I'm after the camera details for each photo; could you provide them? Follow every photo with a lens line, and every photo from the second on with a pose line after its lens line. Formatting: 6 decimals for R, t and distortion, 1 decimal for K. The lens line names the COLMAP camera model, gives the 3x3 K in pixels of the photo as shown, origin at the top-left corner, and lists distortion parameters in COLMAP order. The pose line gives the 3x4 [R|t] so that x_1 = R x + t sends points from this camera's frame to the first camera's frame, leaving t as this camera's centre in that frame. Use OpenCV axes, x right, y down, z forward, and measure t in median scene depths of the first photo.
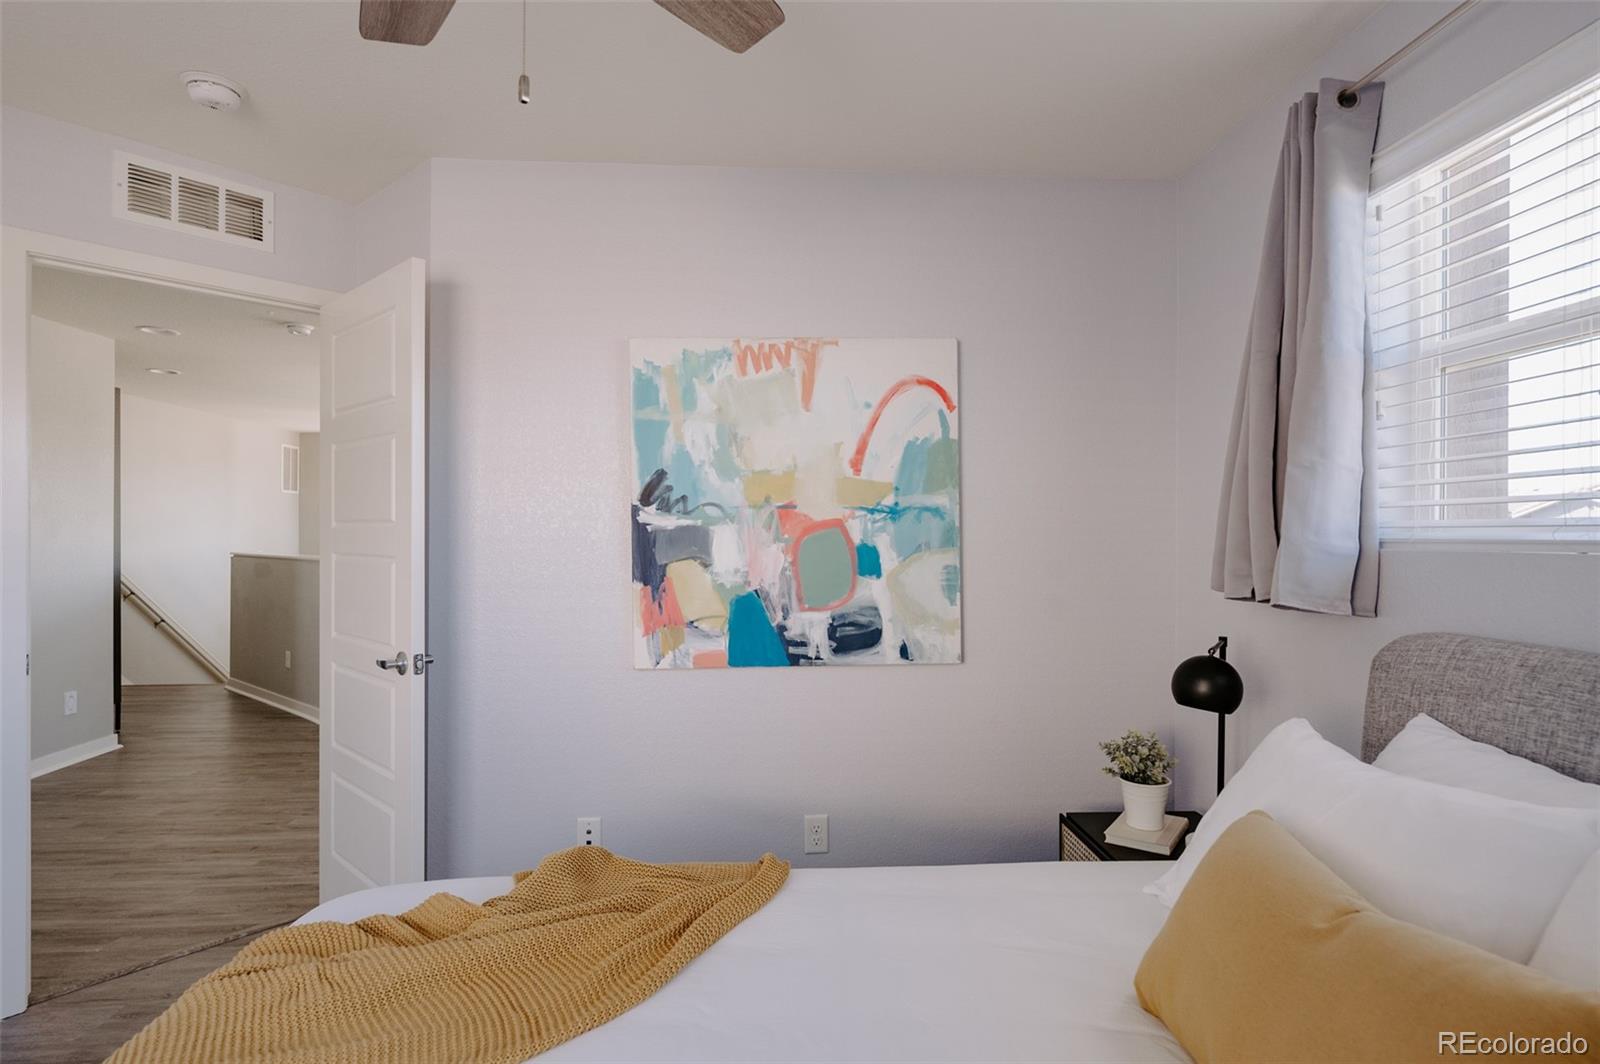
lens RADIAL K [[805.3, 0, 801.1], [0, 805.3, 534.4], [0, 0, 1]] dist [-0.000578, 0.000563]
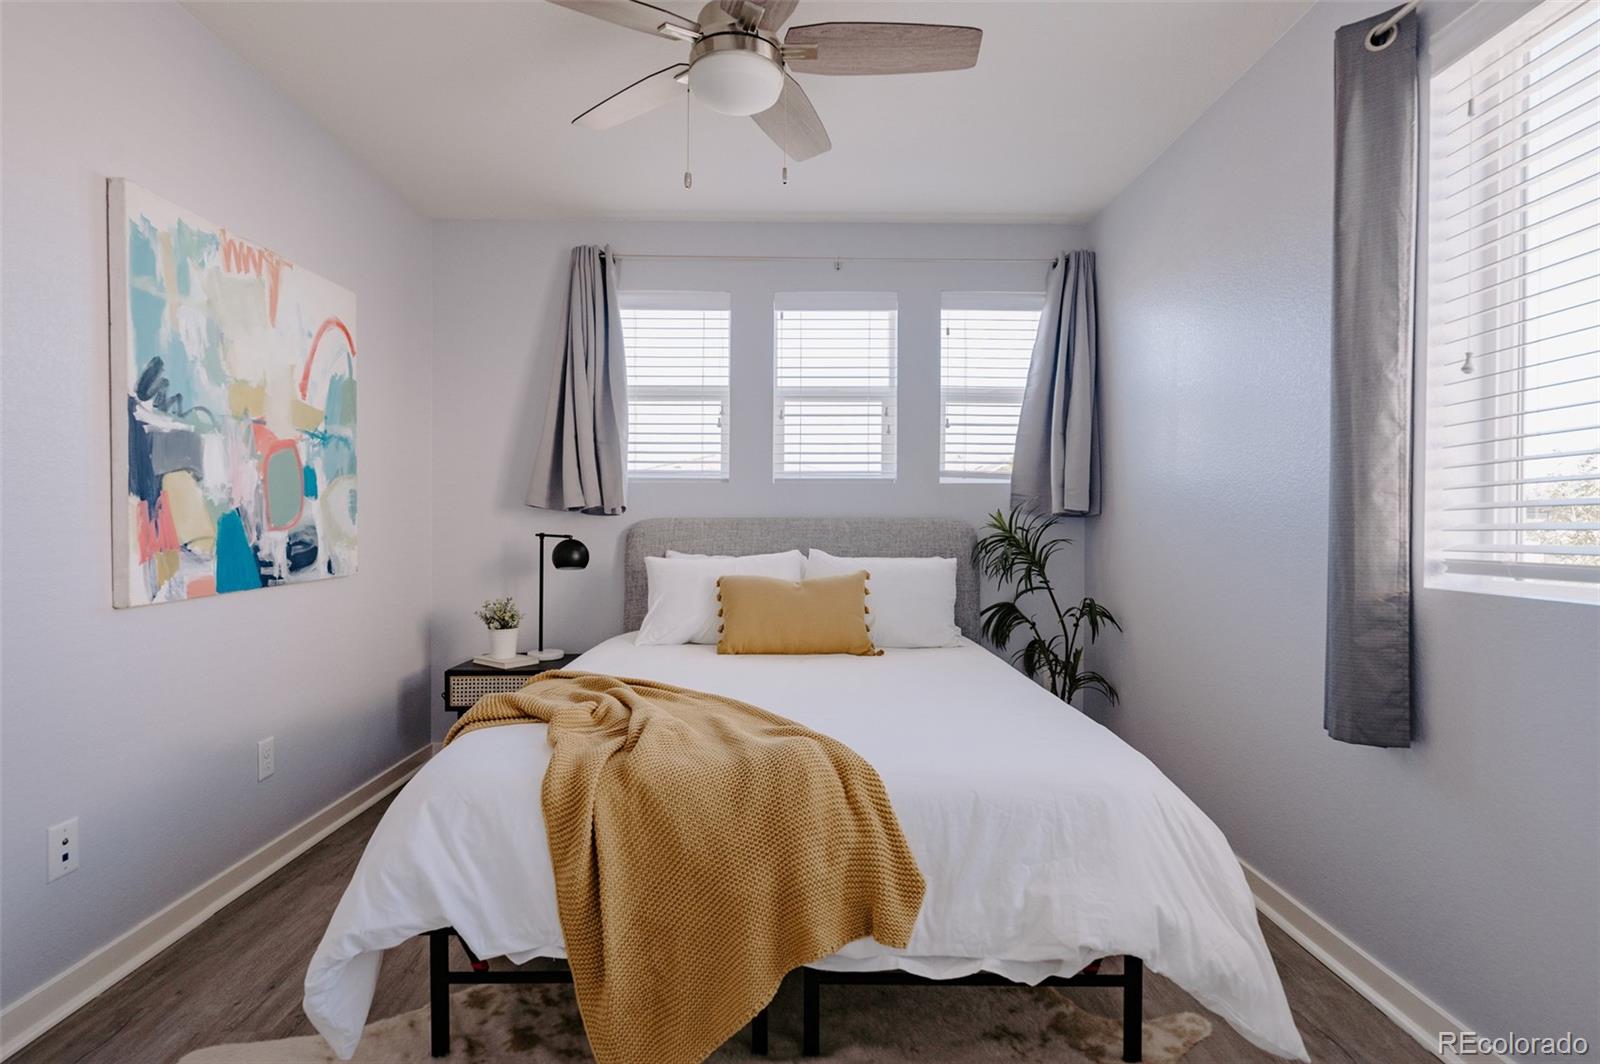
lens RADIAL K [[805.3, 0, 800.1], [0, 805.3, 532.3], [0, 0, 1]] dist [-0.000578, 0.000563]
pose [[0.043999, -0.015745, 0.998908, -0.949704], [-0.002461, 0.999871, 0.015868, 0.080372], [-0.999029, -0.003157, 0.043954, 0.313904]]
